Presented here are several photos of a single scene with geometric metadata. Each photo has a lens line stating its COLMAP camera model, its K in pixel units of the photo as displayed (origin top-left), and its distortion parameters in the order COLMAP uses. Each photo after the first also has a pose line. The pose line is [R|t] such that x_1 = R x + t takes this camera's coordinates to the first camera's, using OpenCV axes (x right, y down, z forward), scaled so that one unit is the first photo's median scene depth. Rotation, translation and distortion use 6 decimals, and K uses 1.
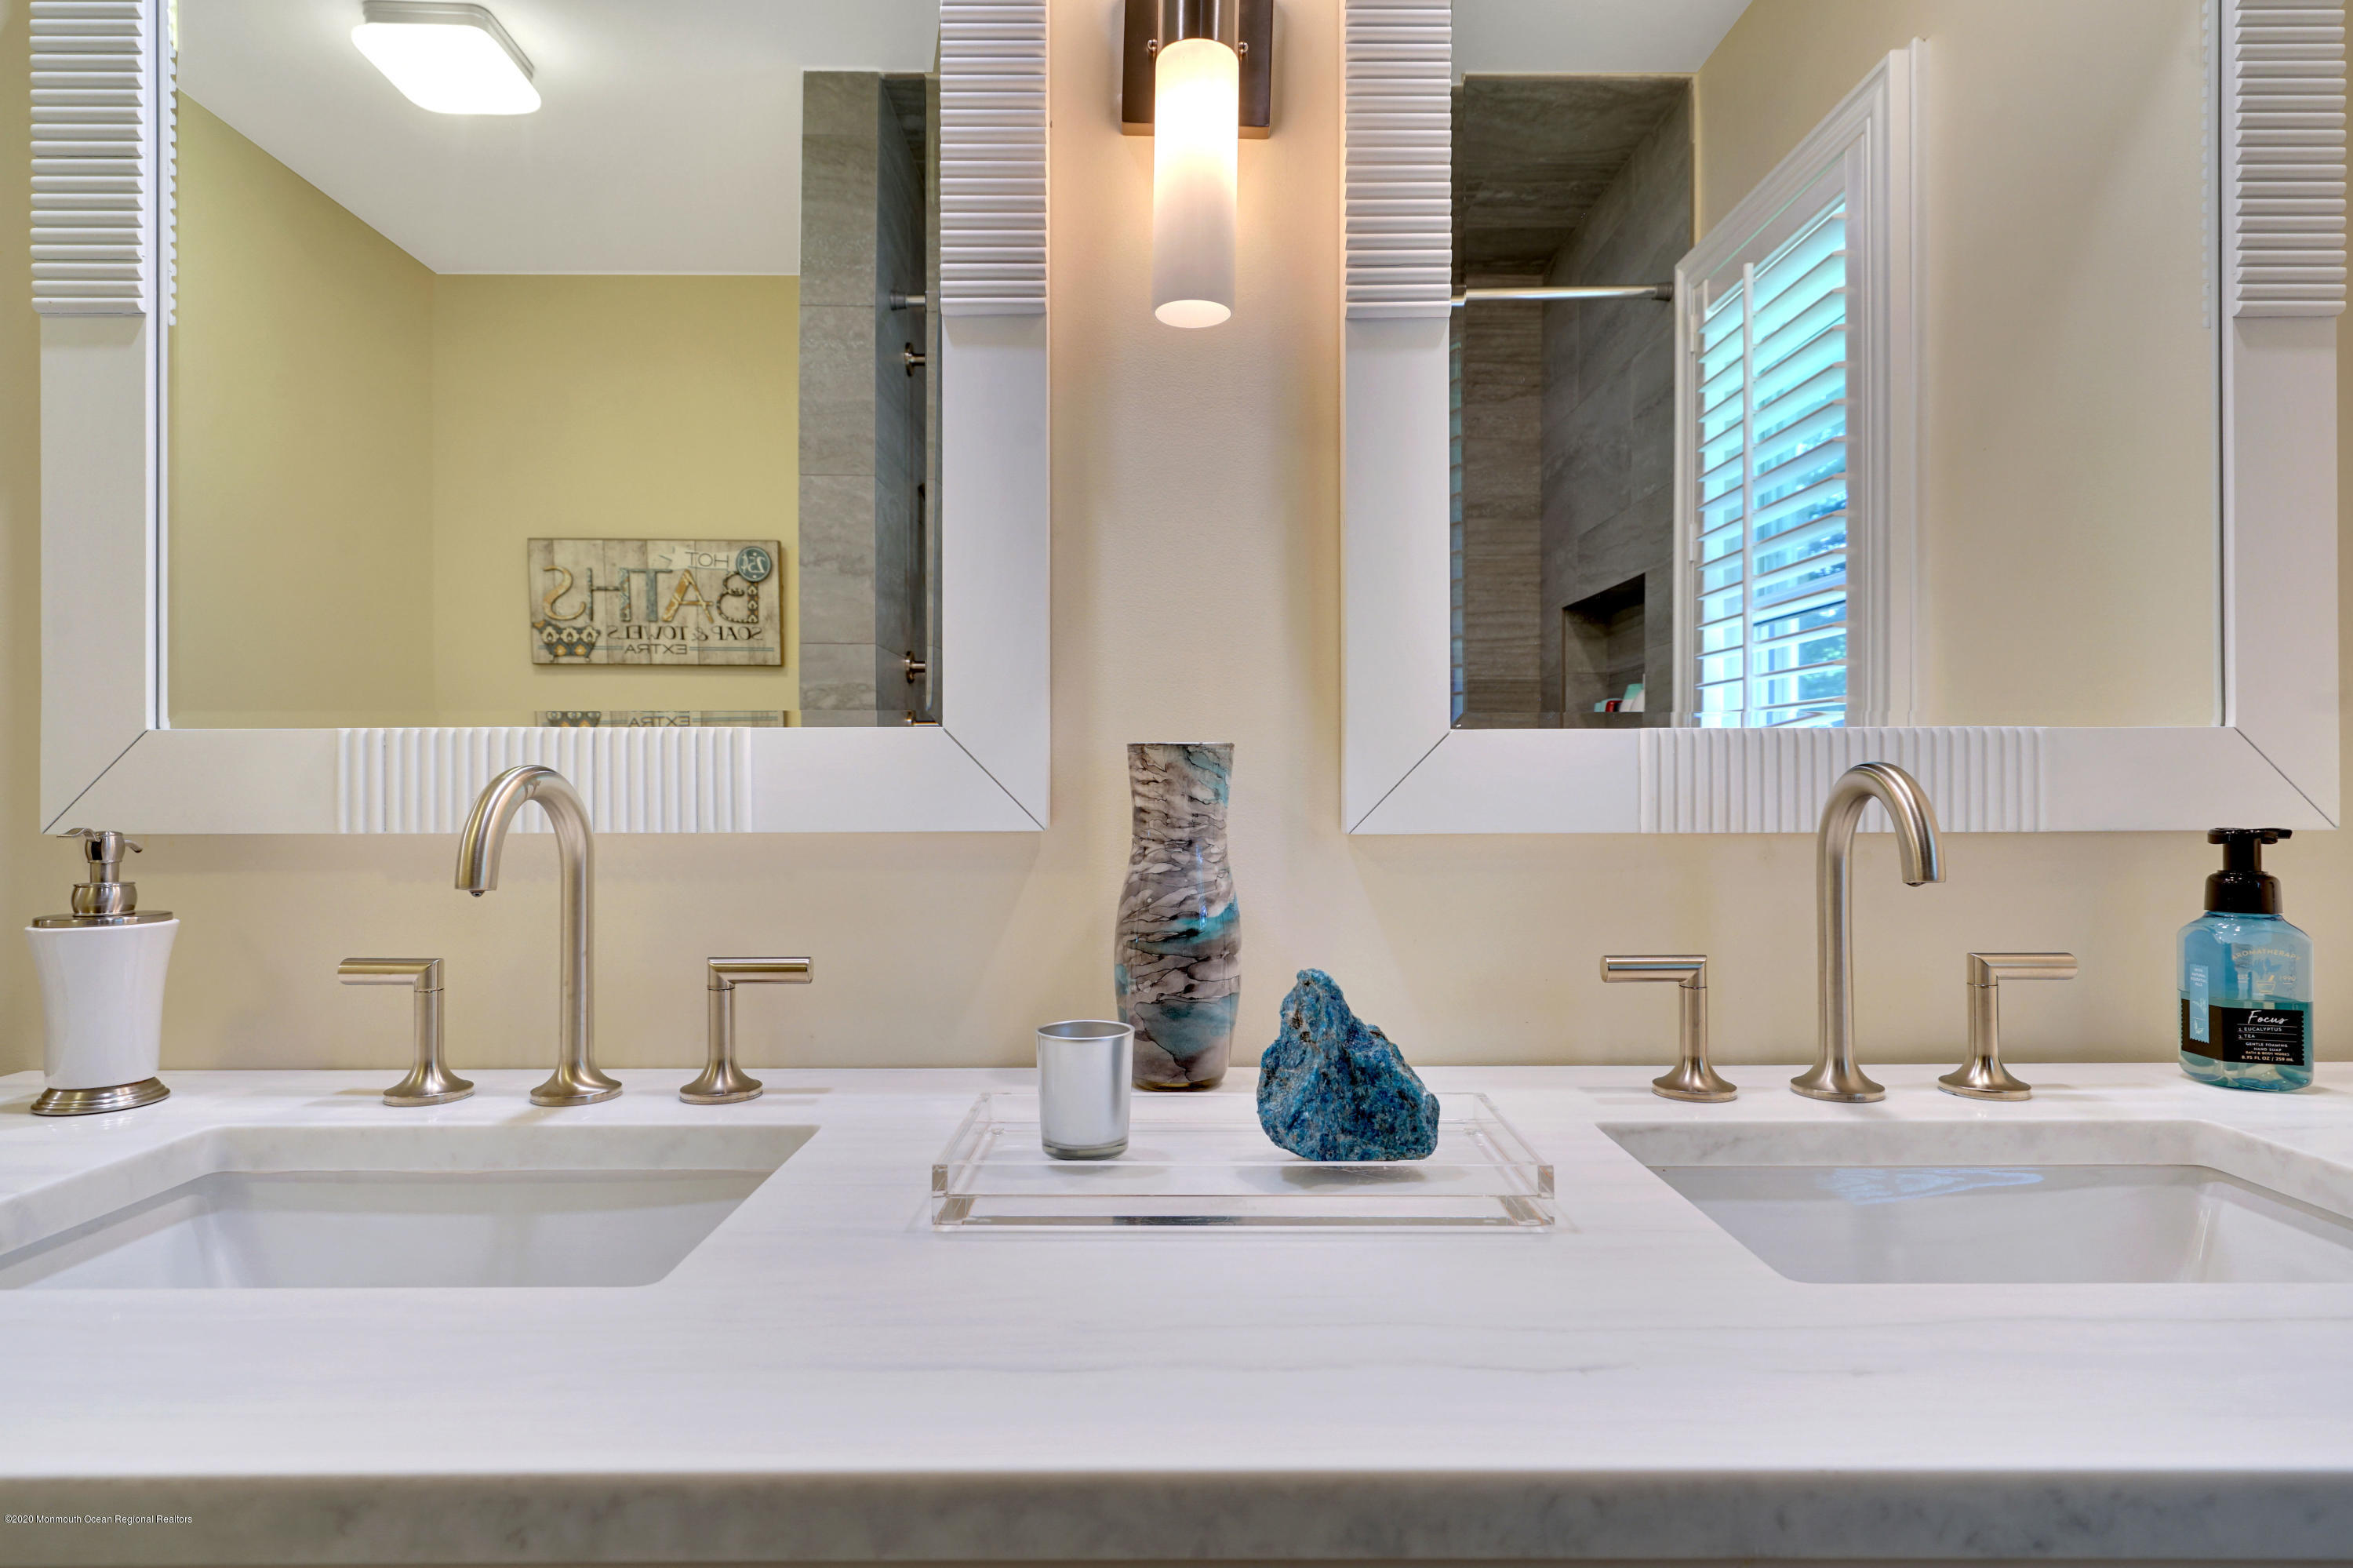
lens RADIAL K [[1263.5, 0, 1168.6], [0, 1263.5, 786.4], [0, 0, 1]] dist [0.000129, 0.002073]
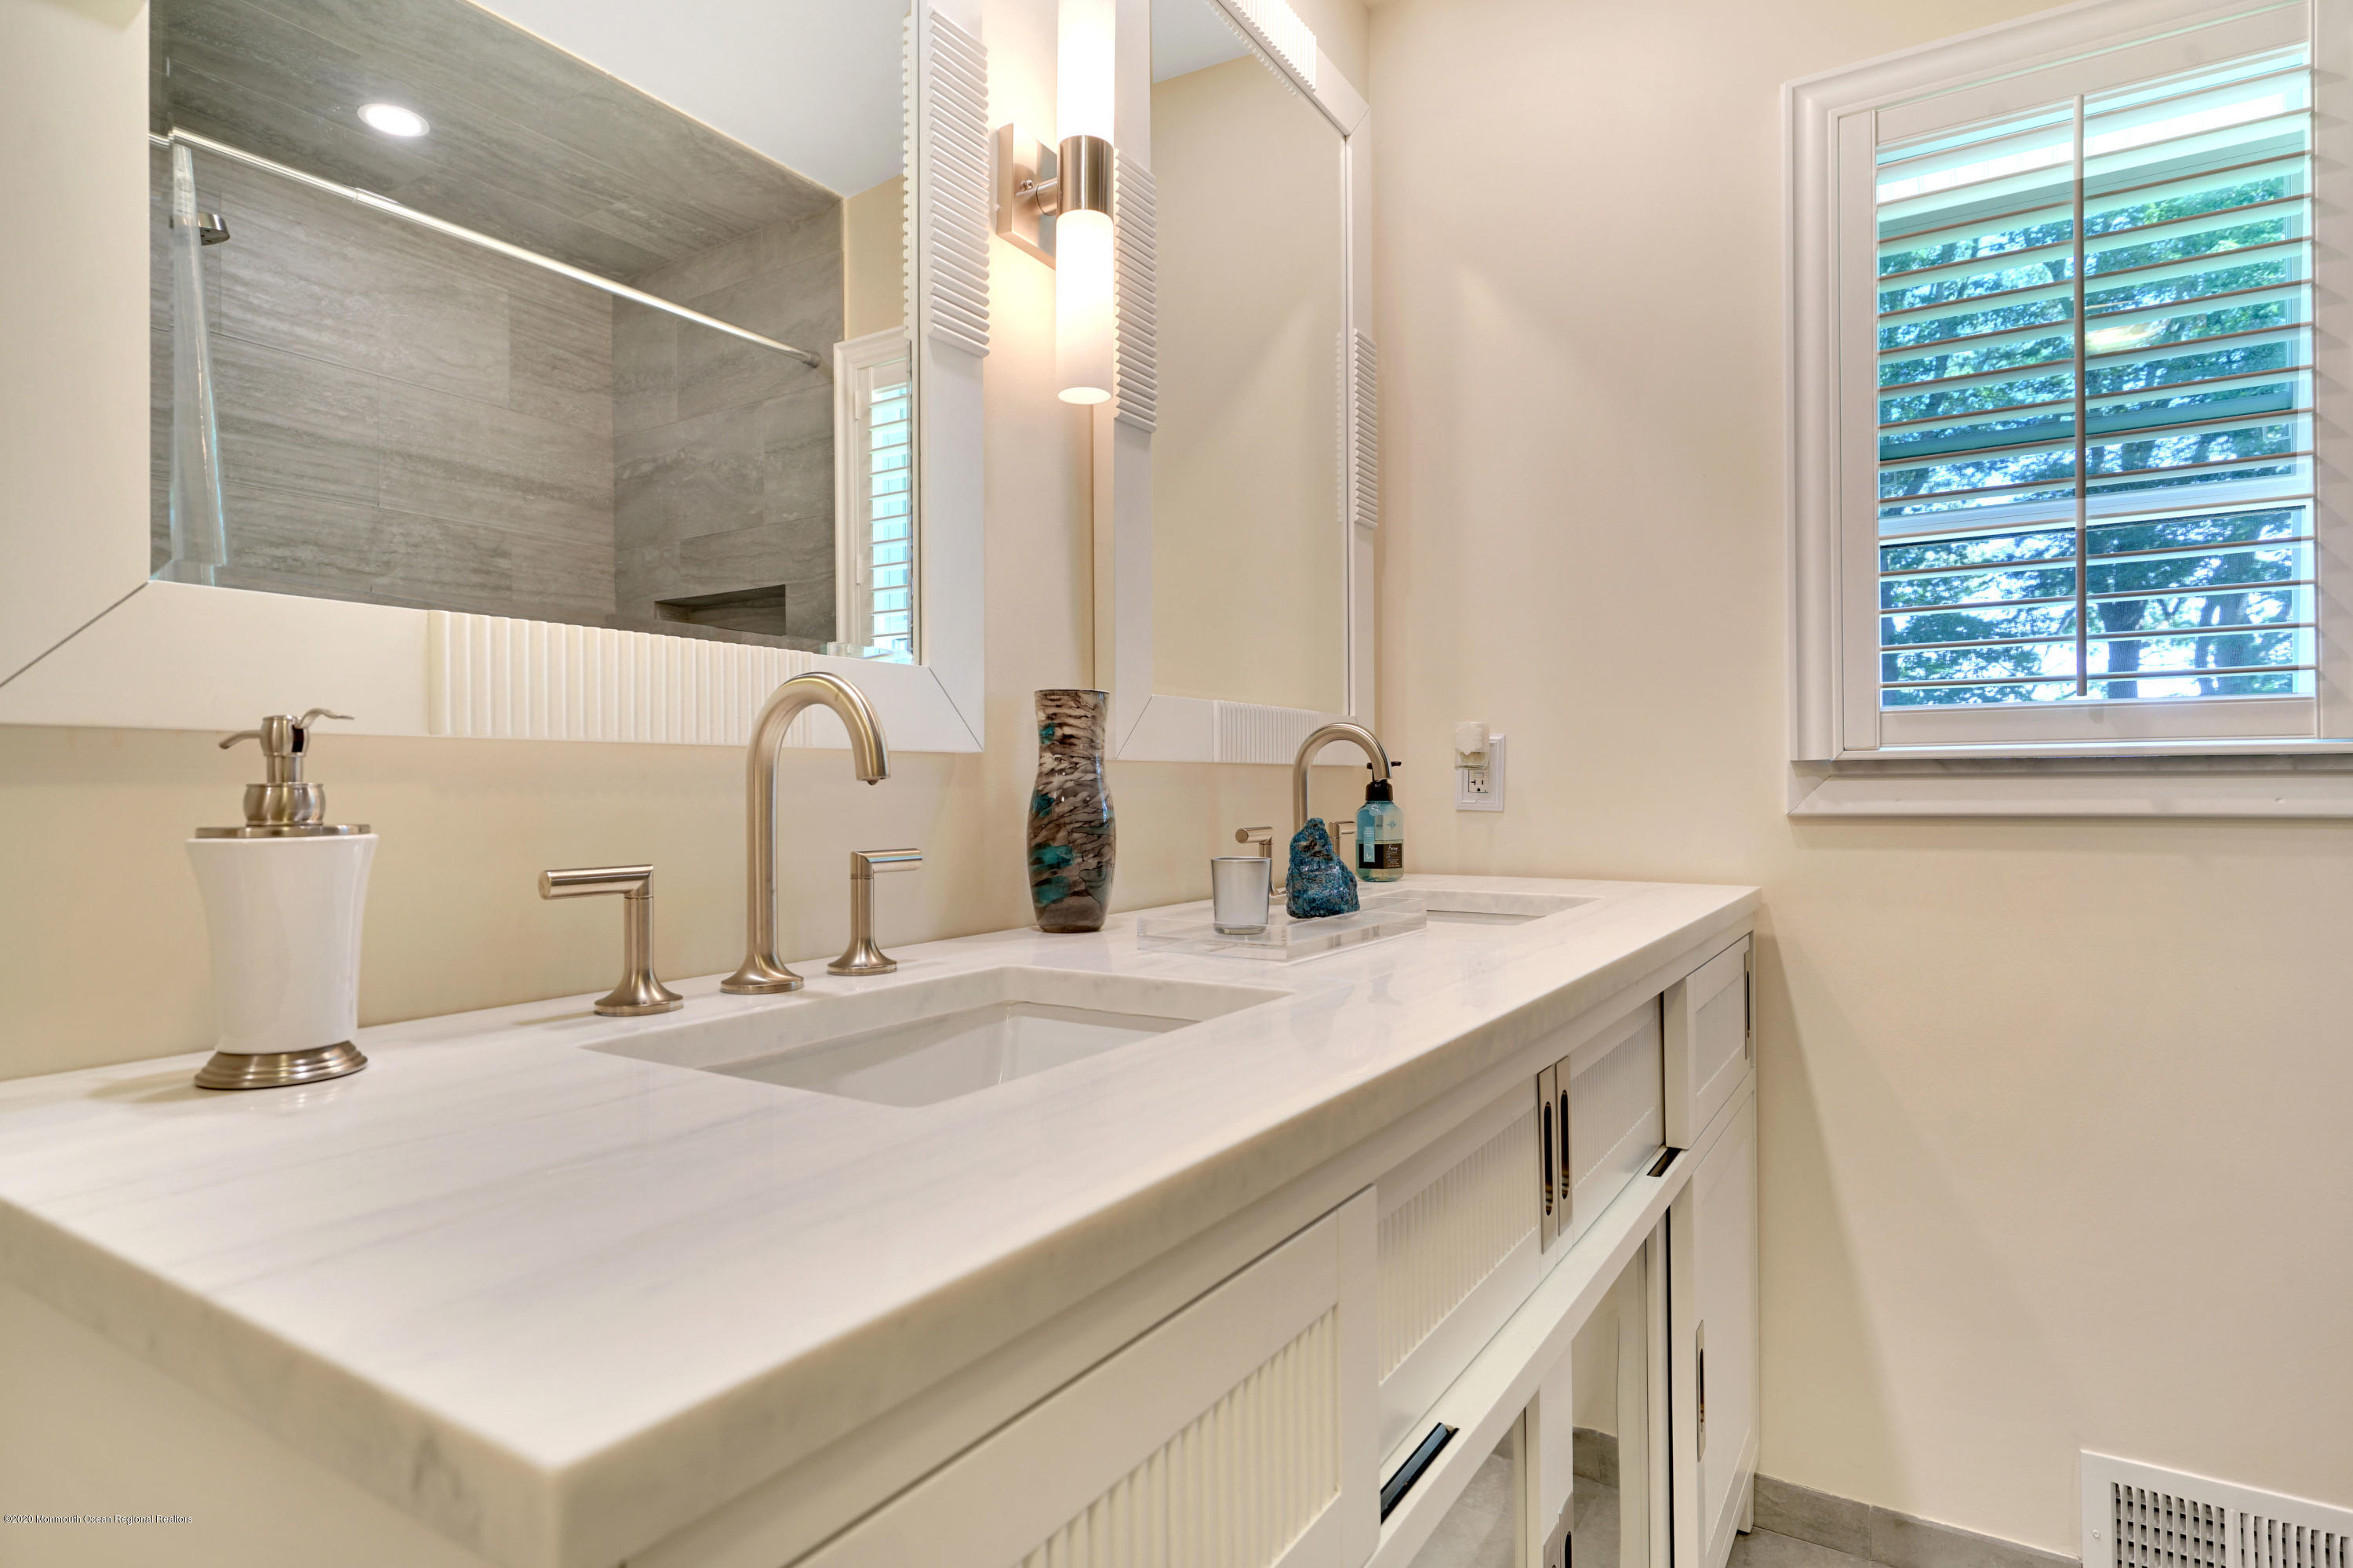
lens RADIAL K [[1263.5, 0, 1152.9], [0, 1263.5, 779.1], [0, 0, 1]] dist [0.000129, 0.002073]
pose [[0.543822, 0.005835, 0.839180, -1.111105], [0.004611, 0.999940, -0.009941, 0.077568], [-0.839188, 0.009275, 0.543762, 0.143131]]
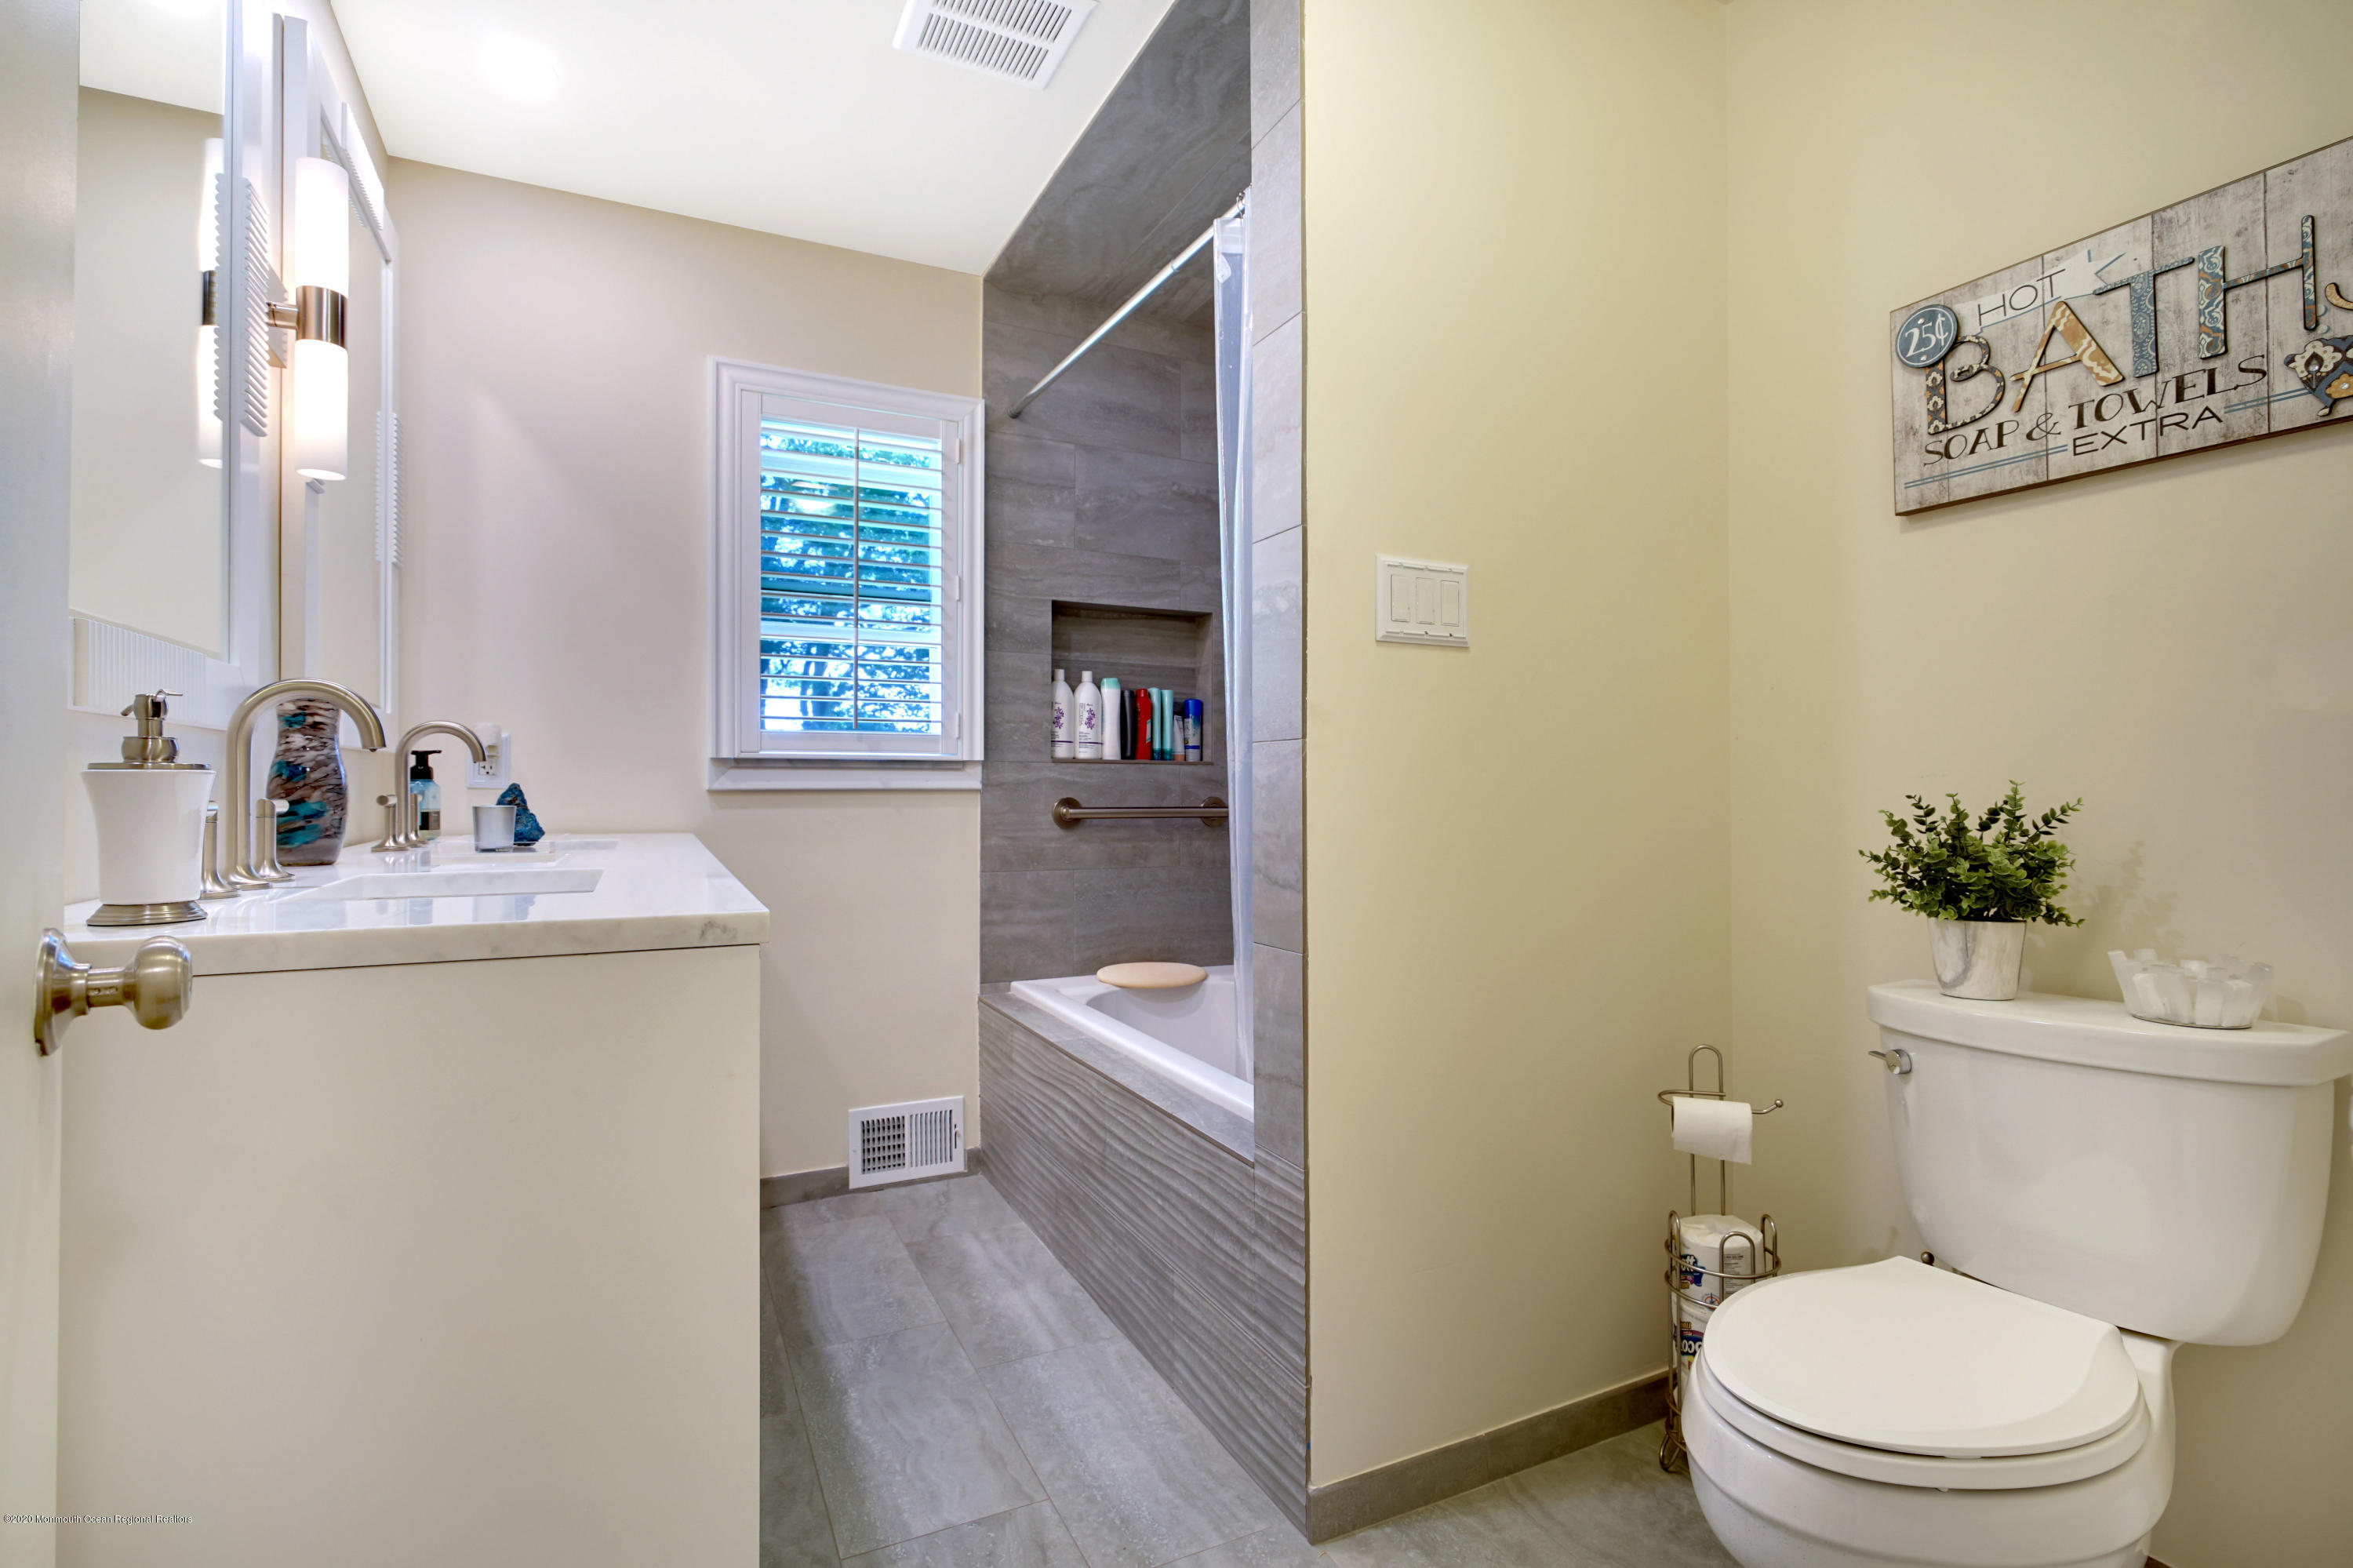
lens RADIAL K [[1102.5, 0, 1181.6], [0, 1102.5, 780.9], [0, 0, 1]] dist [0.011215, -0.000043]
pose [[-0.435935, 0.006985, 0.899951, -2.049525], [0.001074, 0.999973, -0.007241, 0.116426], [-0.899977, -0.002190, -0.435931, 0.518333]]
